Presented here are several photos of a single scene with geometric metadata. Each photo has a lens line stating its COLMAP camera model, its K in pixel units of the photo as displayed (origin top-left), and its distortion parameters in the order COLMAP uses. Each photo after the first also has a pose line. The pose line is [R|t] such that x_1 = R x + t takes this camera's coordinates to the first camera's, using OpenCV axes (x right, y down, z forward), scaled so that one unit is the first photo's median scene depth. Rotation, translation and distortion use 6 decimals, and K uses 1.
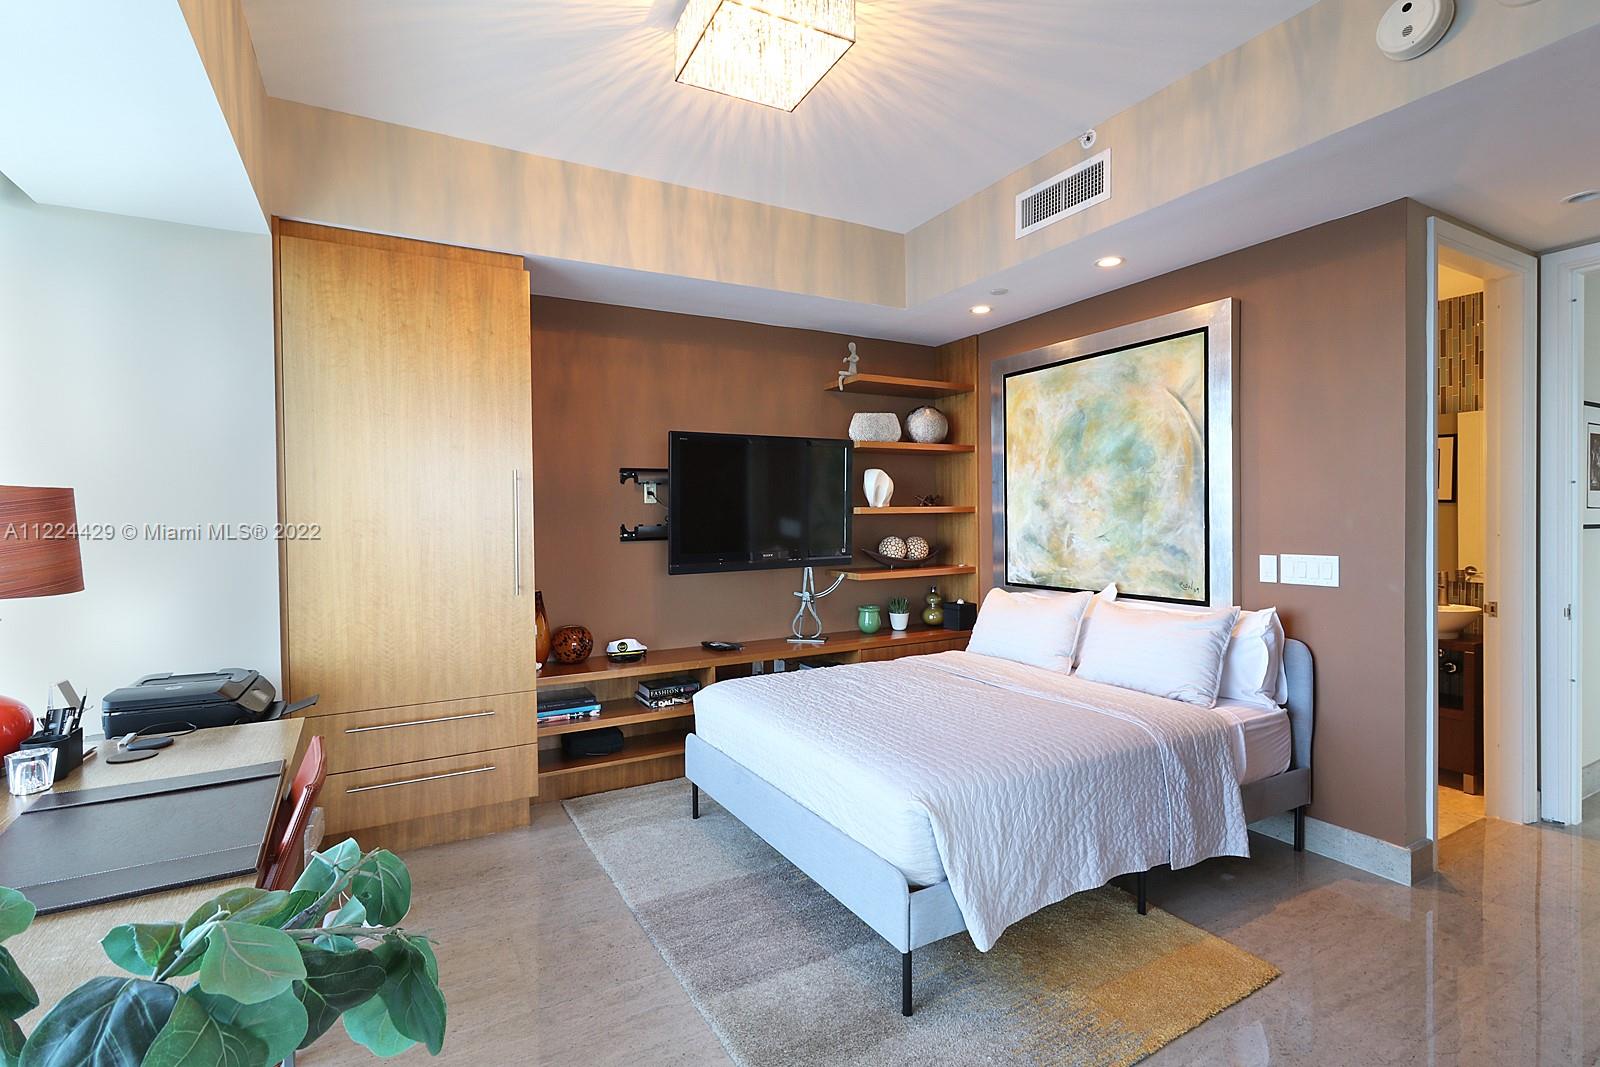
lens RADIAL K [[743.5, 0, 803.5], [0, 743.5, 527.2], [0, 0, 1]] dist [0.001957, 0.000058]
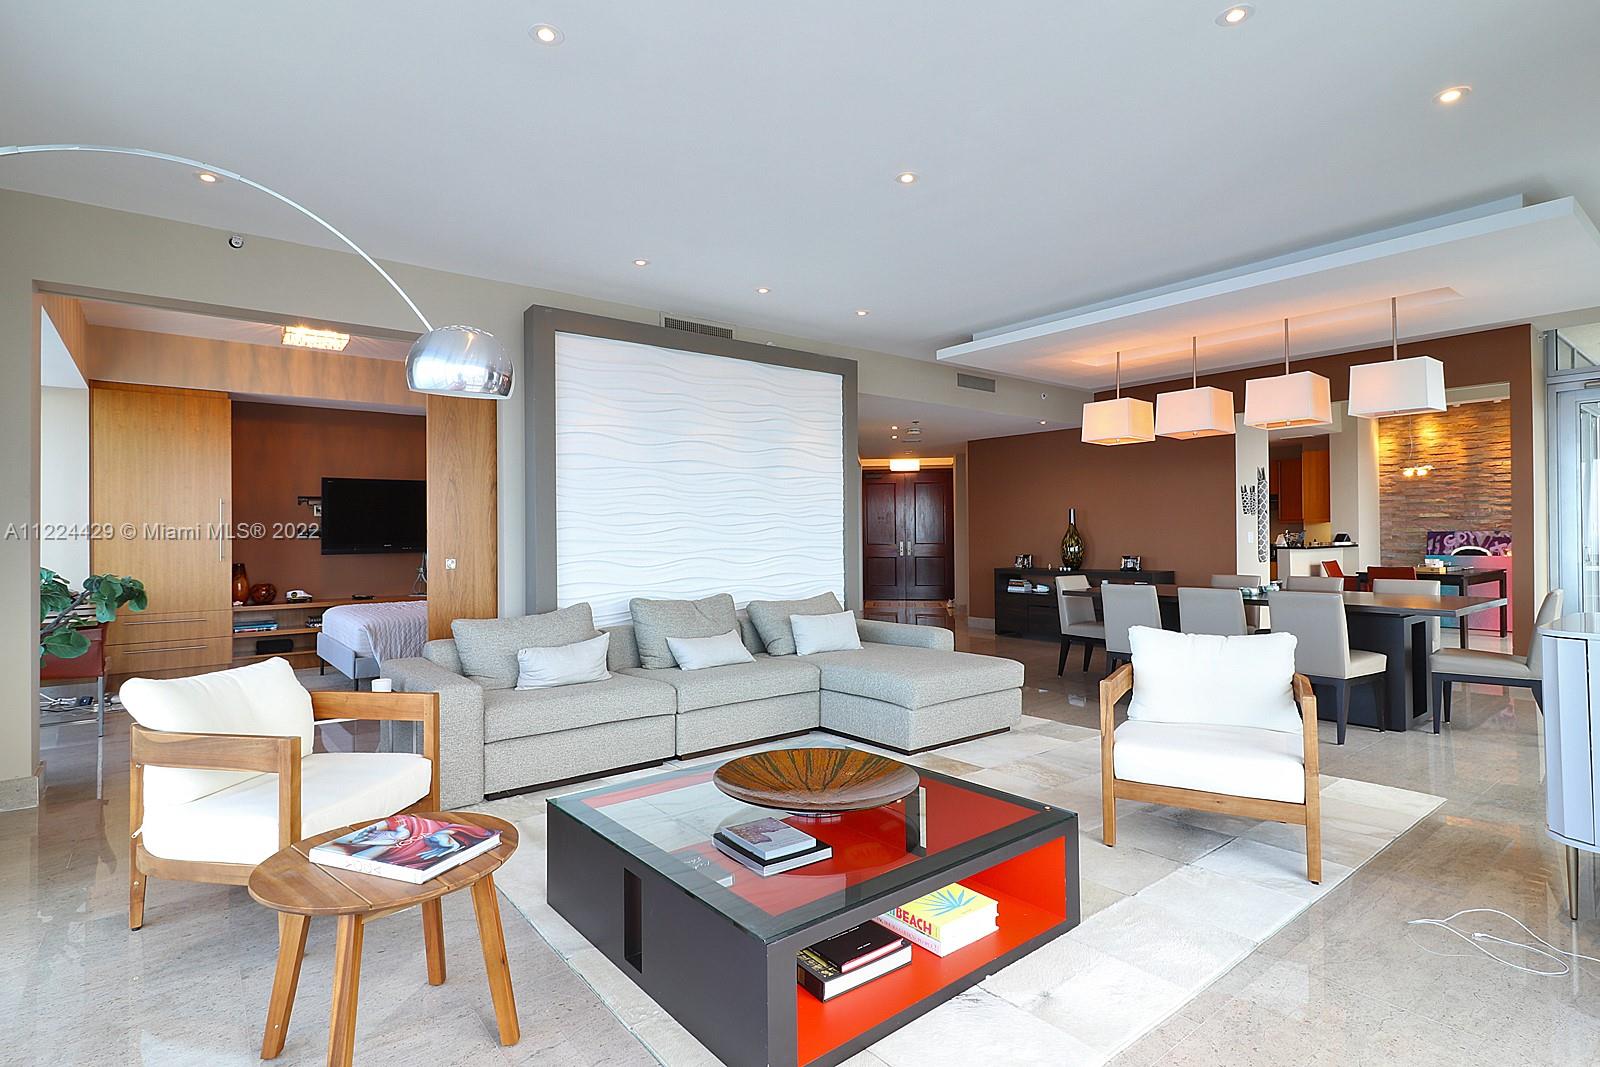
lens RADIAL K [[782.4, 0, 807.7], [0, 782.4, 528.5], [0, 0, 1]] dist [-0.001472, -0.000689]
pose [[0.985089, 0.007453, 0.171884, 0.803355], [-0.004230, 0.999808, -0.019108, 0.036822], [-0.171993, 0.018096, 0.984932, -1.336528]]
